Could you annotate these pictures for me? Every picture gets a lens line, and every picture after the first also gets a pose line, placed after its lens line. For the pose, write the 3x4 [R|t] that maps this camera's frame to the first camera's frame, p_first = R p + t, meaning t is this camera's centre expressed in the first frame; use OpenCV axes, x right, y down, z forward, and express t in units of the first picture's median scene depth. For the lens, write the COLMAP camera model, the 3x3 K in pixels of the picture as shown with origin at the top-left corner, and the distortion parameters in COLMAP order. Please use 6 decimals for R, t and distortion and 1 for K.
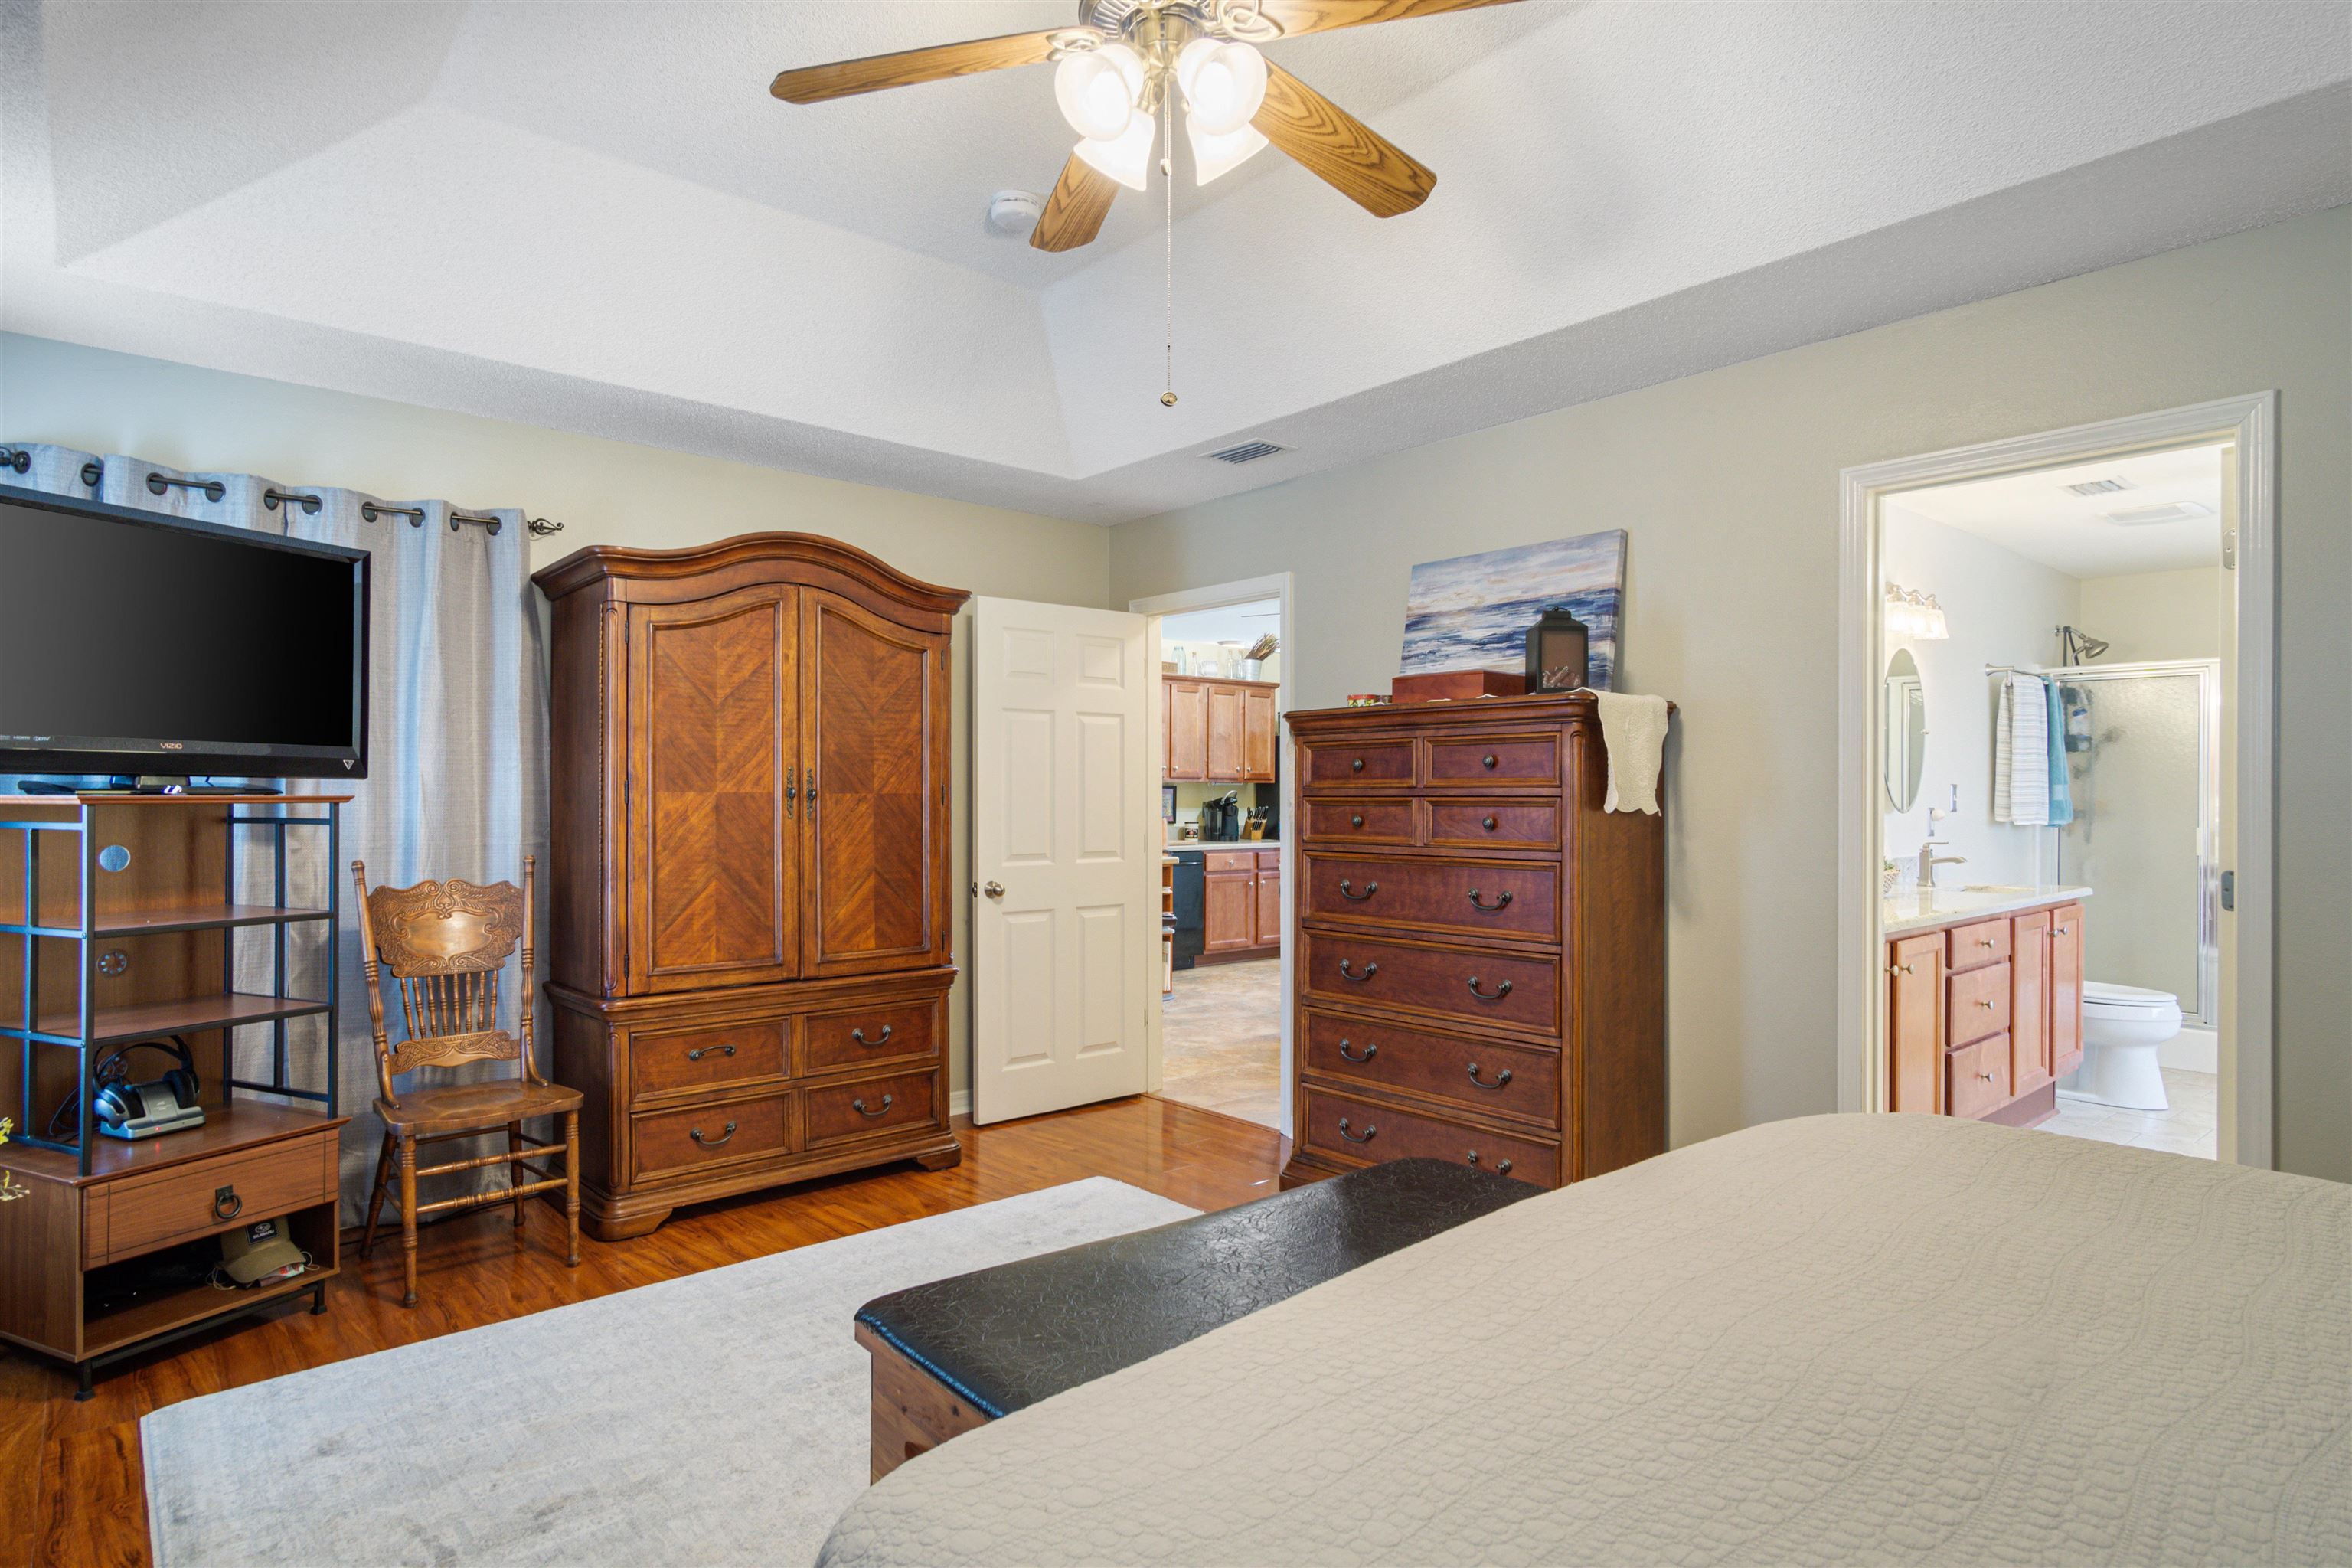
lens RADIAL K [[1268.2, 0, 1174.2], [0, 1268.2, 799.8], [0, 0, 1]] dist [-0.004454, 0.000554]
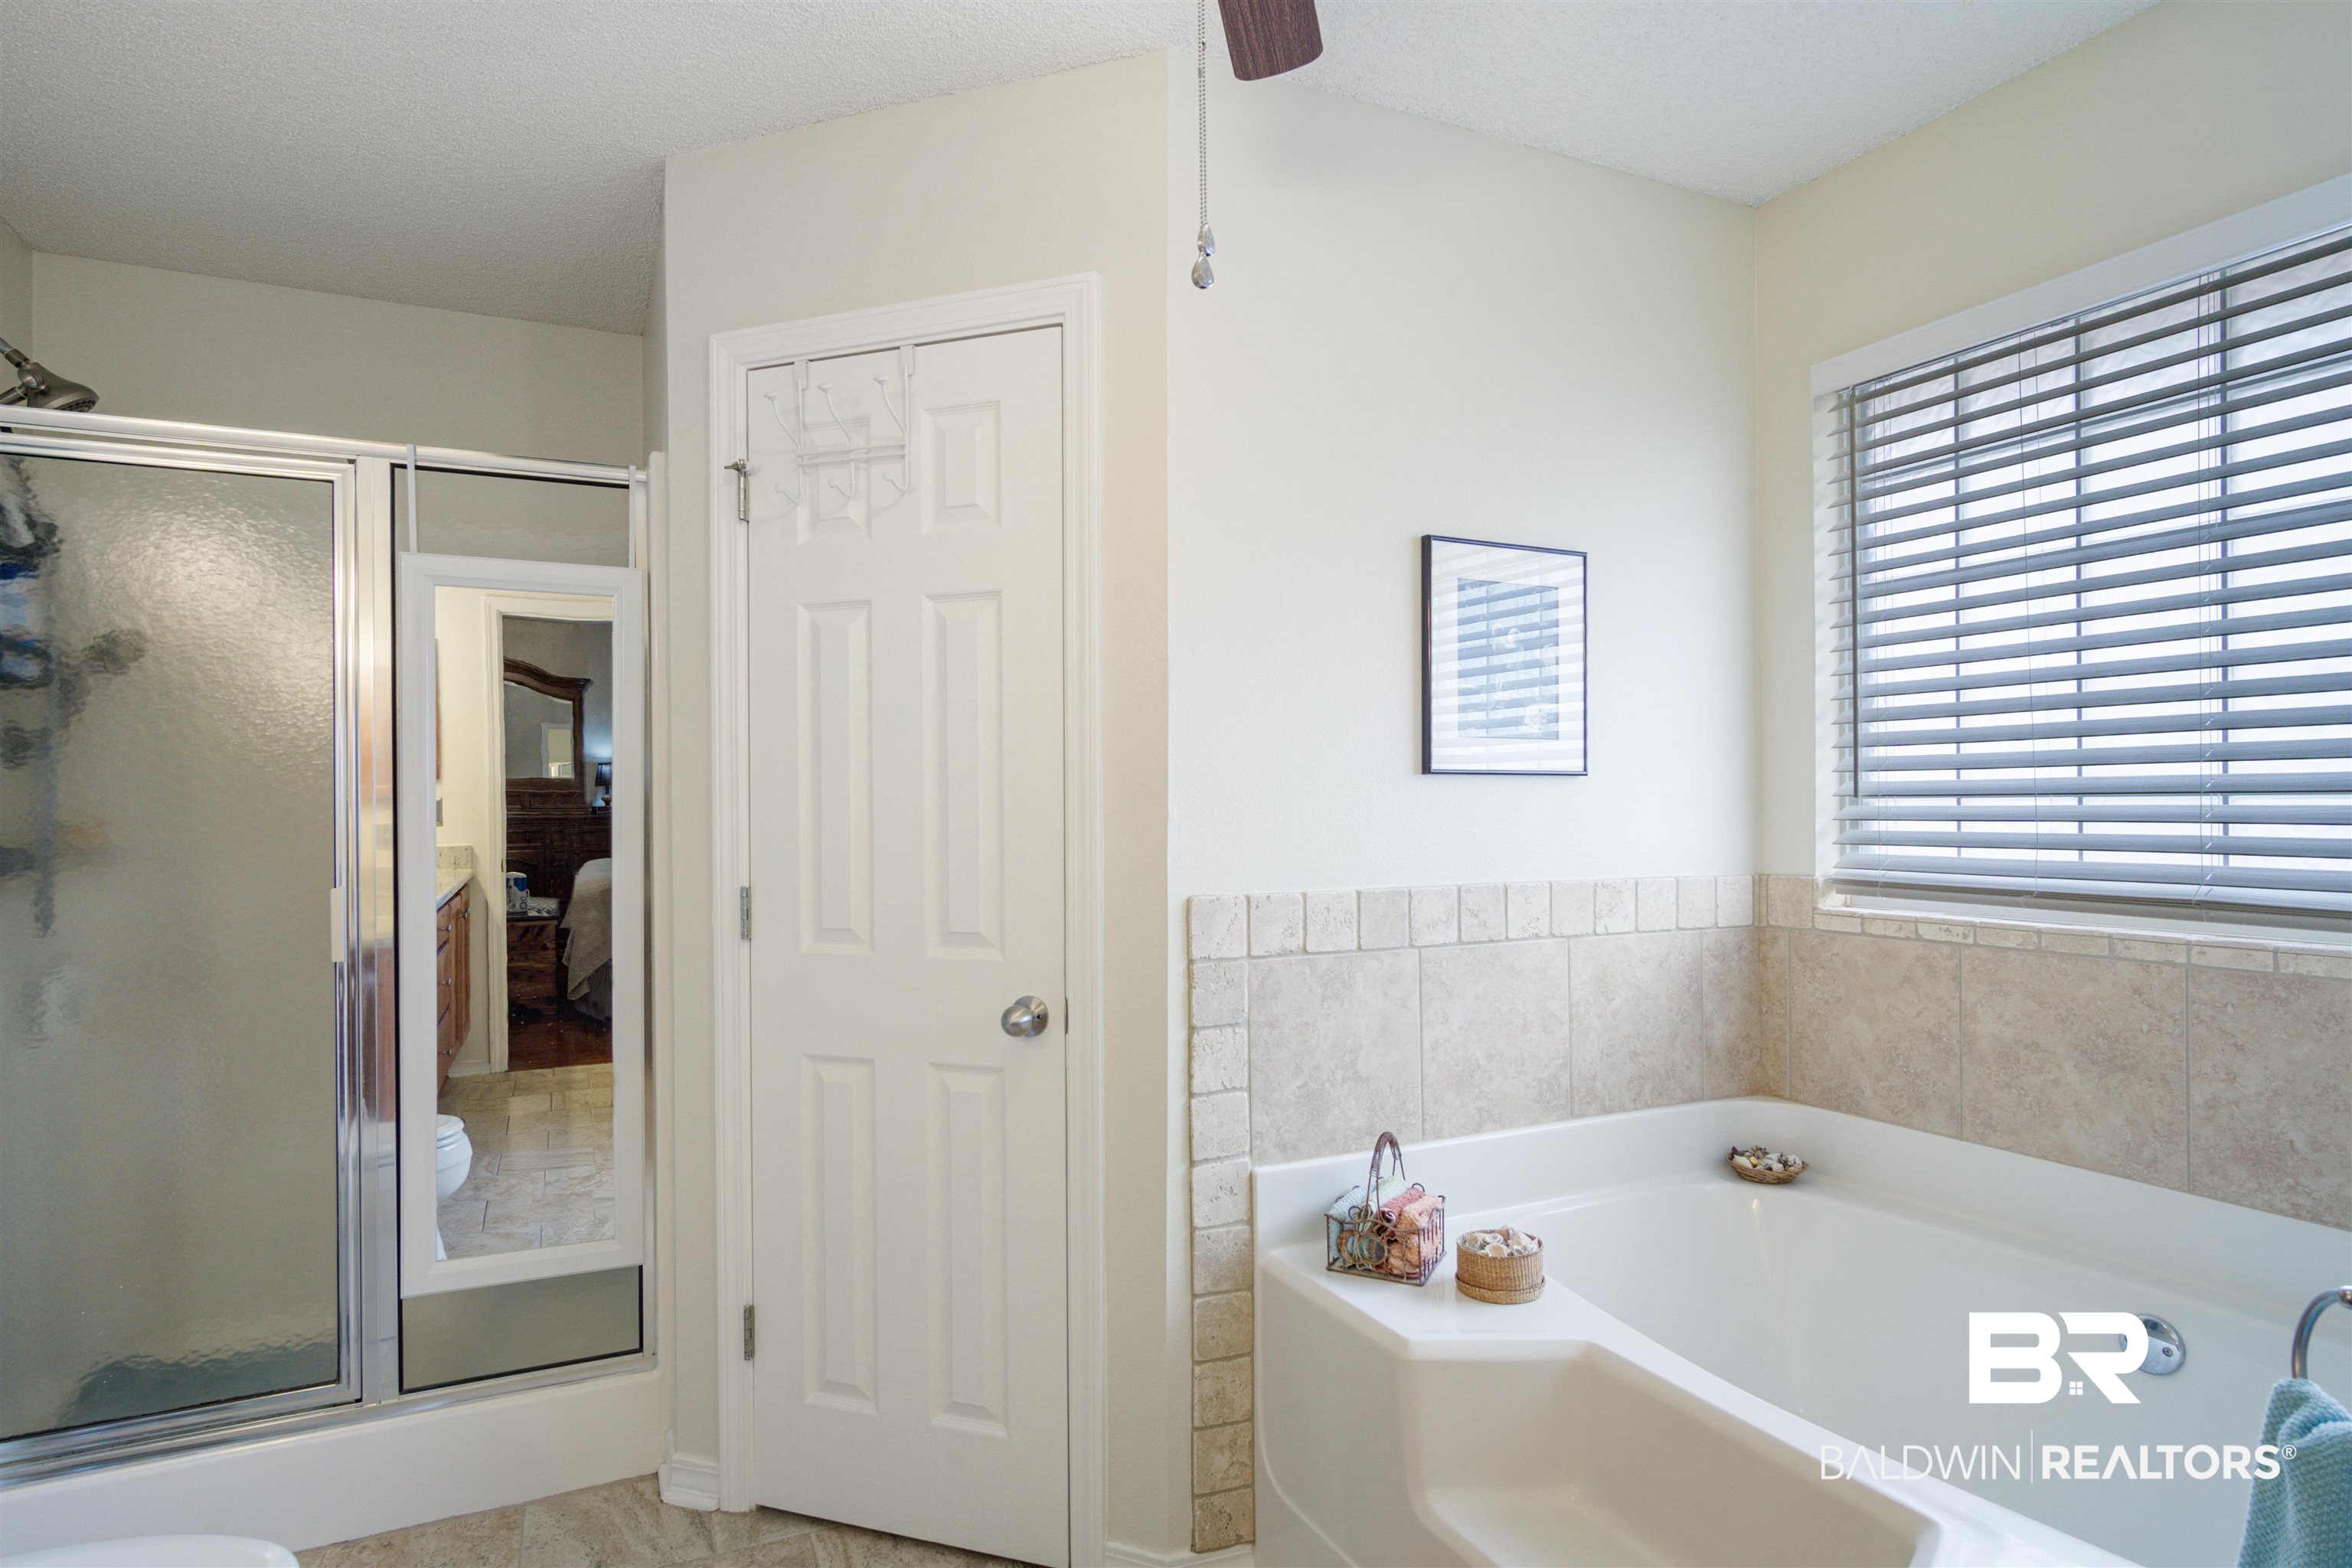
lens RADIAL K [[1318.8, 0, 1170.5], [0, 1318.8, 808.5], [0, 0, 1]] dist [-0.005996, 0.000625]
pose [[0.289154, -0.008095, 0.957248, 0.504152], [0.009804, 0.999937, 0.005494, -0.002330], [-0.957232, 0.007796, 0.289215, 0.644135]]
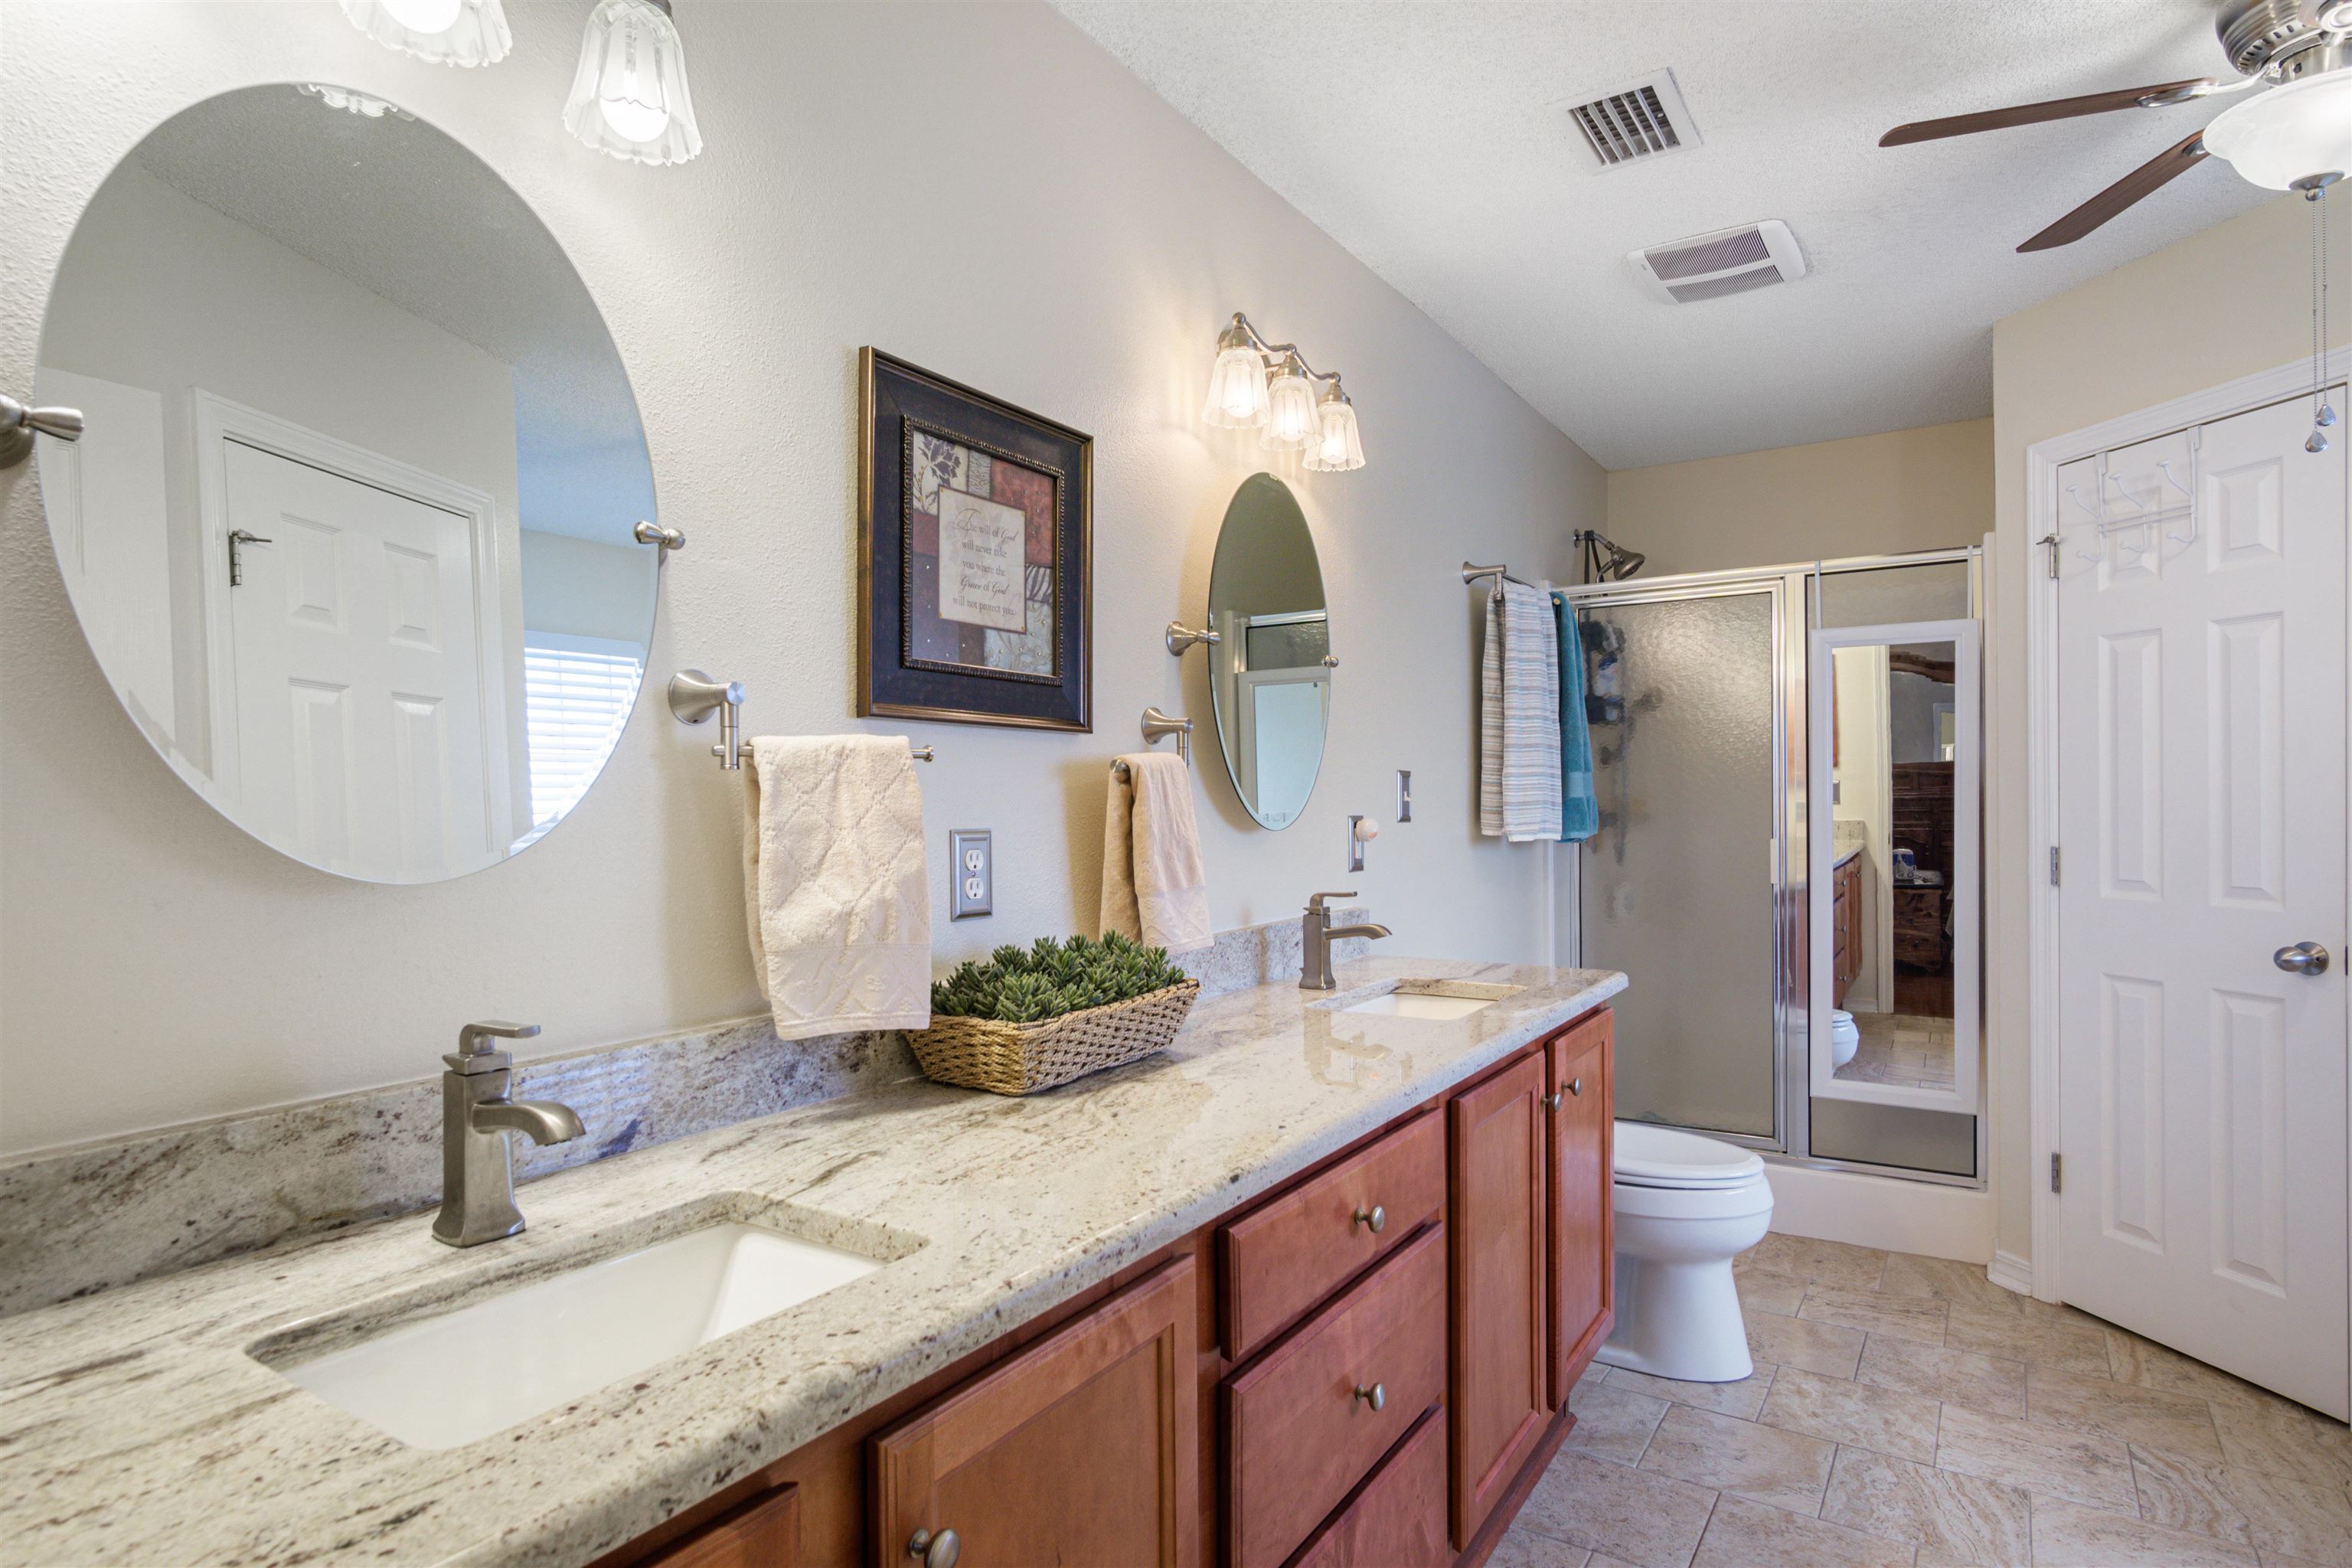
lens RADIAL K [[1268.2, 0, 1174.2], [0, 1268.2, 799.8], [0, 0, 1]] dist [-0.004454, 0.000554]
pose [[0.959251, -0.009735, 0.282387, 0.346194], [0.010307, 0.999947, -0.000543, -0.000412], [-0.282366, 0.003432, 0.959300, 0.477795]]
